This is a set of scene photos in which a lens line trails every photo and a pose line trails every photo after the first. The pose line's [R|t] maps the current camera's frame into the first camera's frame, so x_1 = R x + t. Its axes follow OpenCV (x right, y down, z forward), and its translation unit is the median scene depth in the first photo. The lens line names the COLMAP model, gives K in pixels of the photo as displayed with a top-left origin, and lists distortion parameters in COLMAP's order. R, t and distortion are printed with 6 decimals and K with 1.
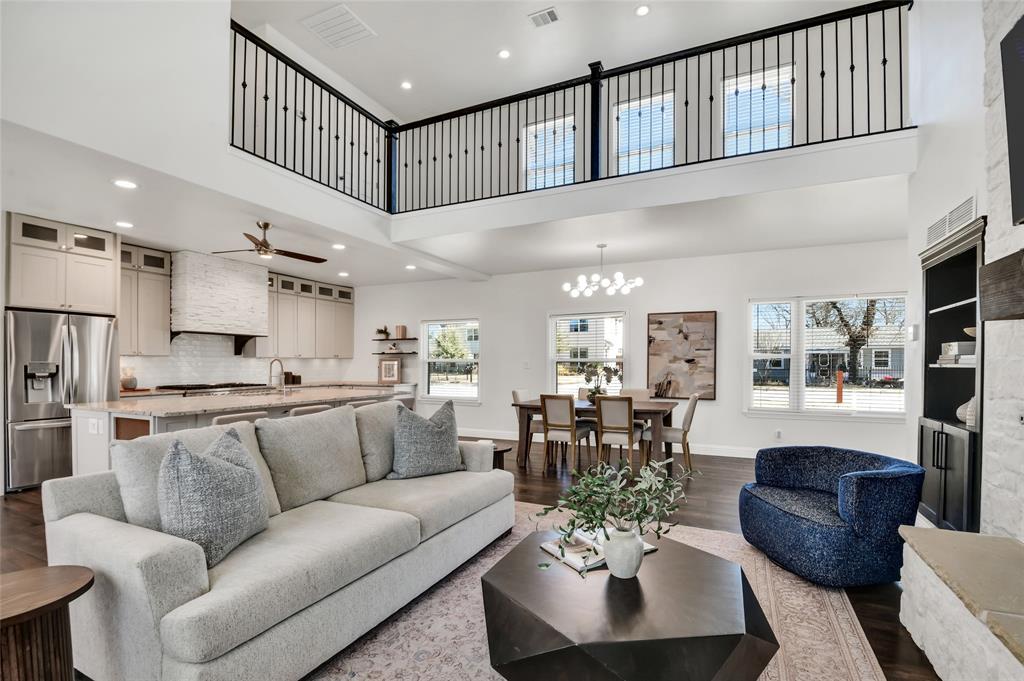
lens RADIAL K [[447.1, 0, 499.5], [0, 447.1, 364.2], [0, 0, 1]] dist [-0.003135, -0.004870]
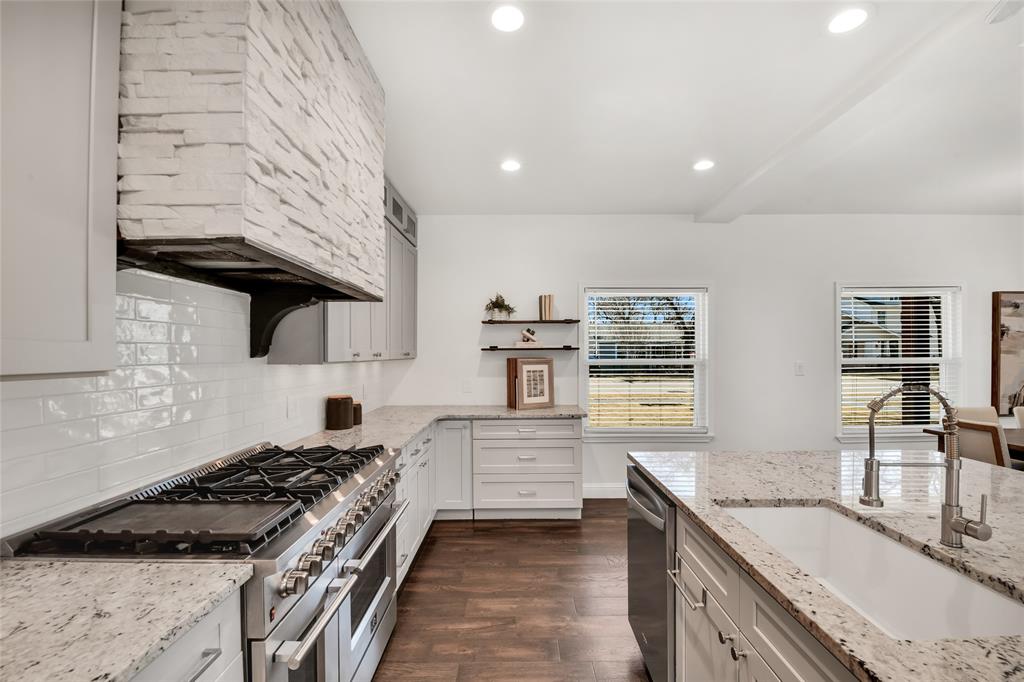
lens RADIAL K [[447.1, 0, 519.6], [0, 447.1, 368.3], [0, 0, 1]] dist [-0.003135, -0.004870]
pose [[0.903478, -0.019997, 0.428168, -0.626426], [0.007830, 0.999514, 0.030159, -0.023444], [-0.428563, -0.023895, 0.903196, 0.725243]]
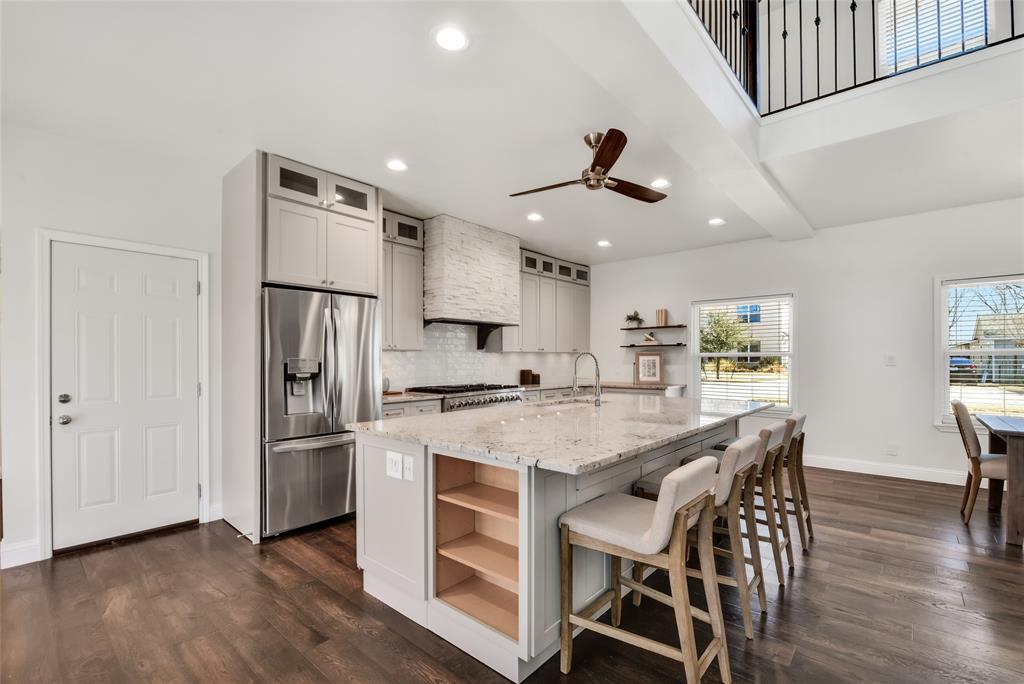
lens RADIAL K [[447.1, 0, 524.9], [0, 447.1, 356.5], [0, 0, 1]] dist [-0.003135, -0.004870]
pose [[0.964290, -0.007084, -0.264753, -0.325390], [0.004906, 0.999948, -0.008888, 0.000115], [0.264803, 0.007272, 0.964275, 0.260164]]
